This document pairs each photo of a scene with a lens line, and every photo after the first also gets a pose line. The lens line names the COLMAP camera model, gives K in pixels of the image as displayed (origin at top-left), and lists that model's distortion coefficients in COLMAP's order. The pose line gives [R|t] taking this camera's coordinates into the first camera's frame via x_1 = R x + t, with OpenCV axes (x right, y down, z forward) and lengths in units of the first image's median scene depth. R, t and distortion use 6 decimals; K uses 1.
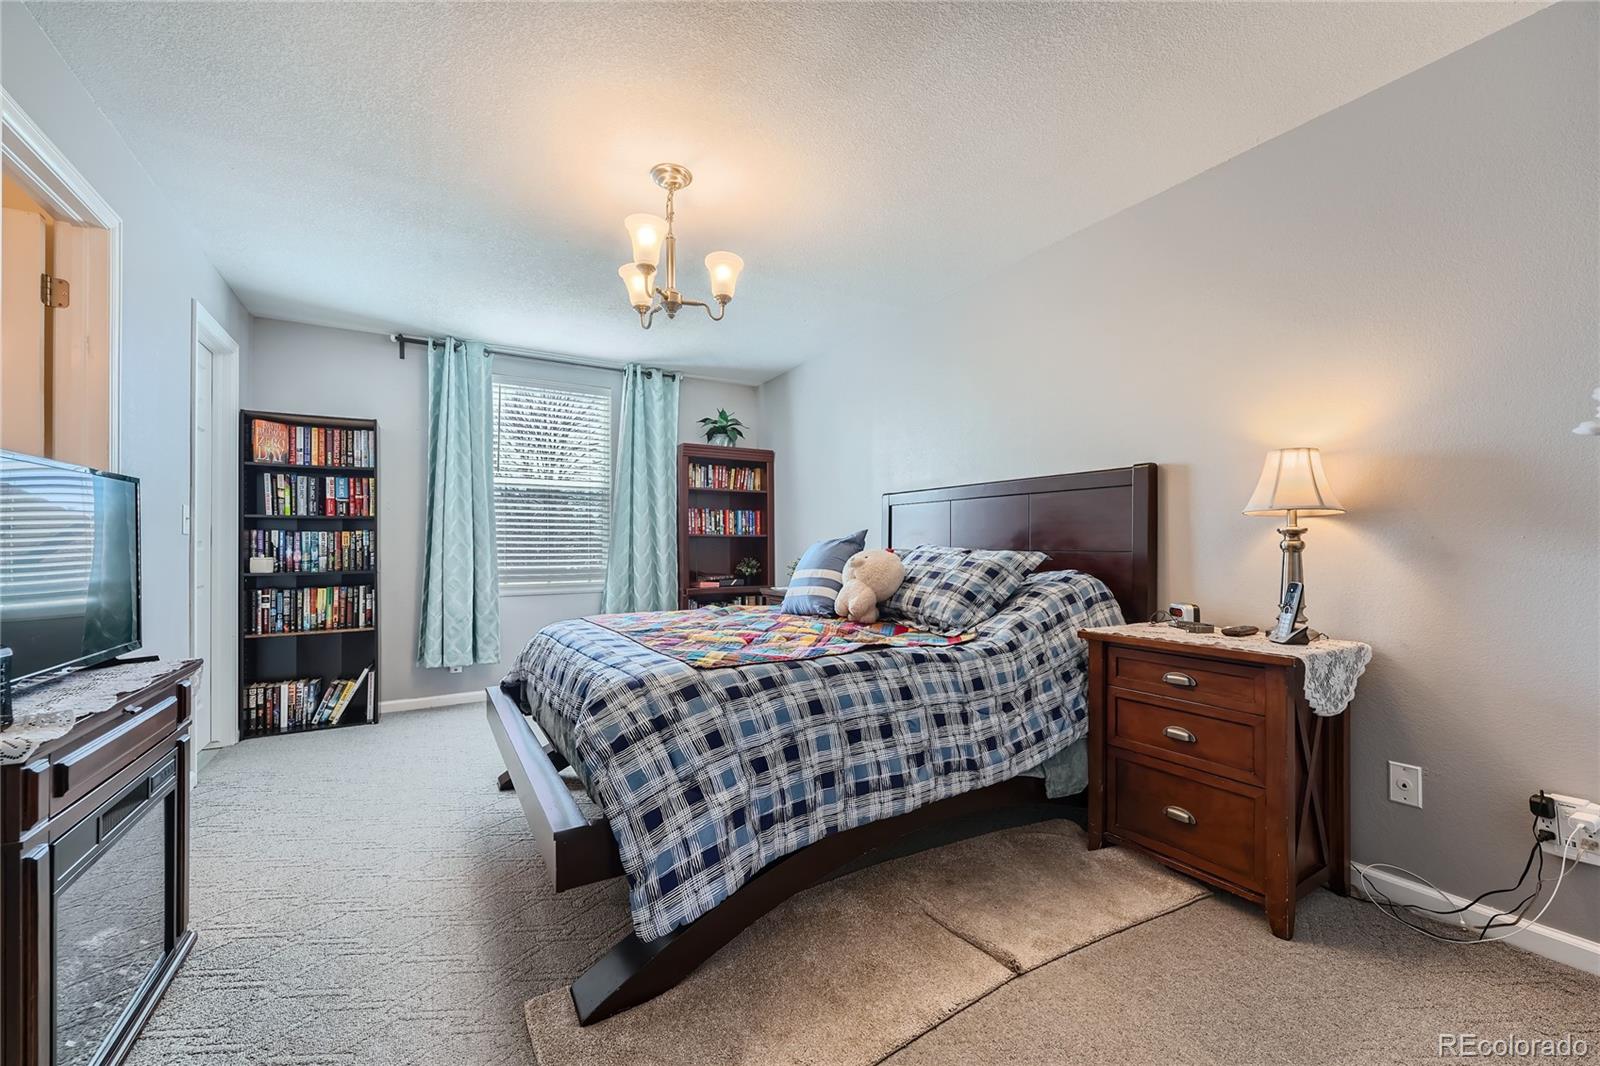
lens RADIAL K [[644.3, 0, 804.6], [0, 644.3, 532.9], [0, 0, 1]] dist [-0.003025, 0.001139]
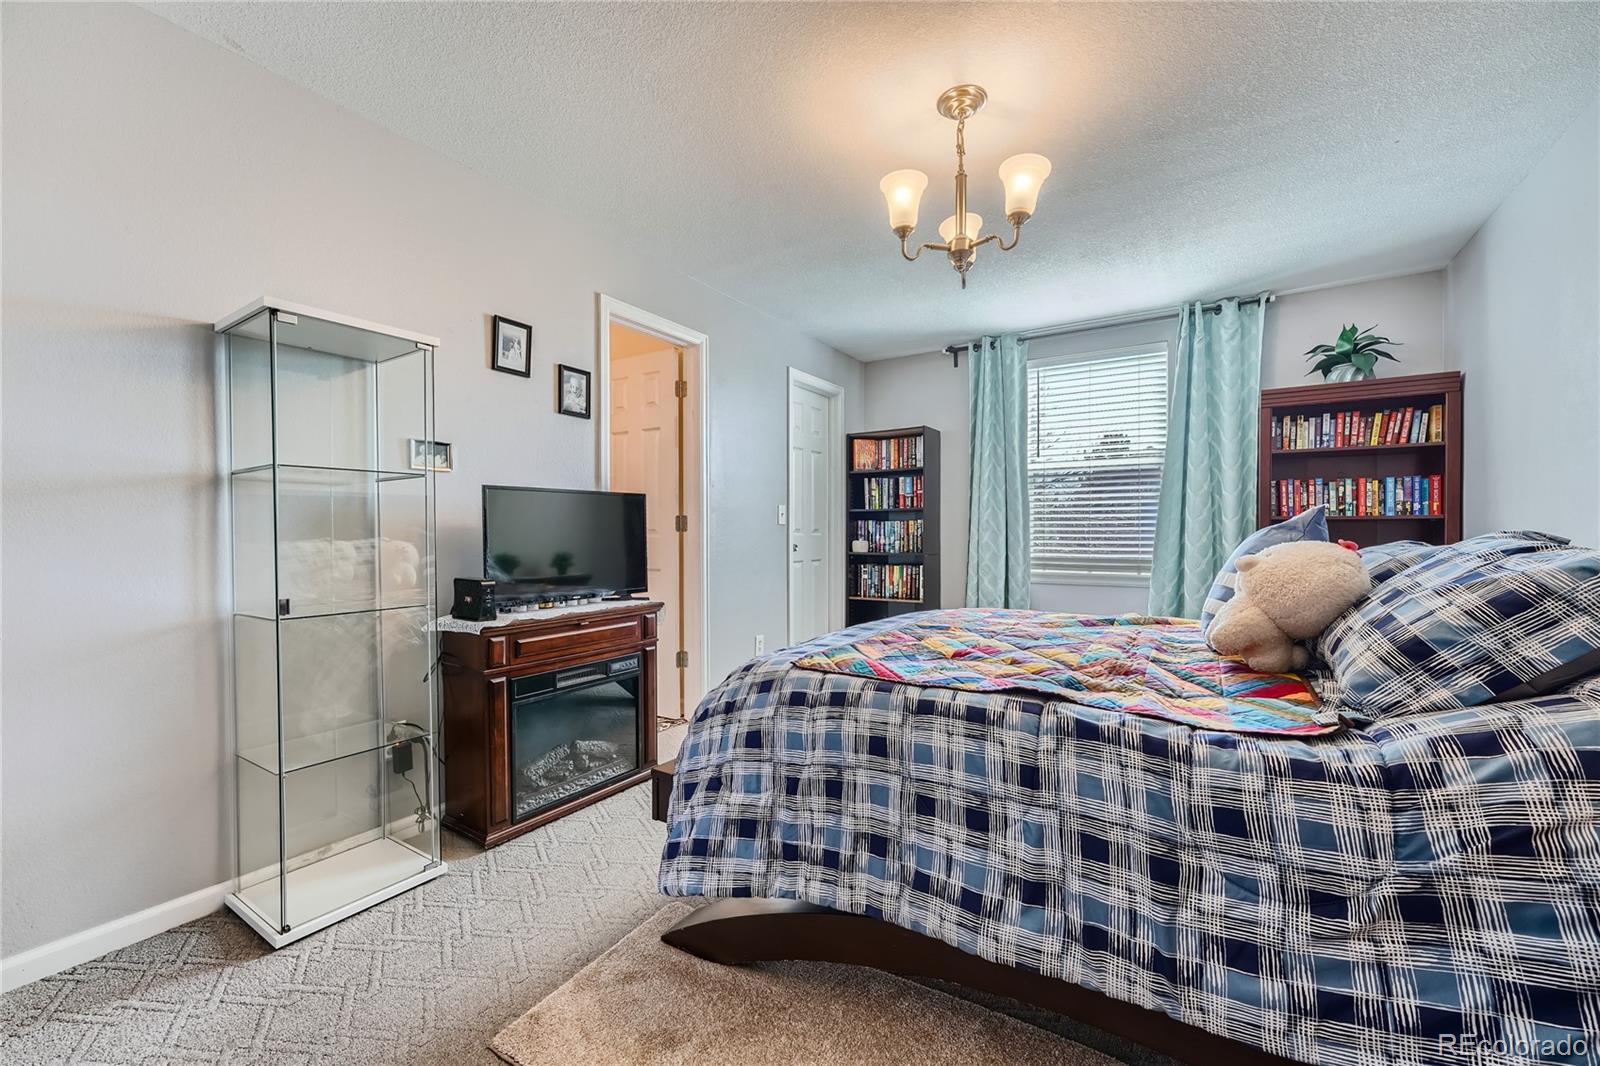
lens RADIAL K [[644.3, 0, 784.8], [0, 644.3, 534.8], [0, 0, 1]] dist [-0.003025, 0.001139]
pose [[0.424068, 0.005782, -0.905612, 0.309808], [0.017539, 0.999740, 0.014596, 0.002831], [0.905461, -0.022073, 0.423856, 0.271053]]
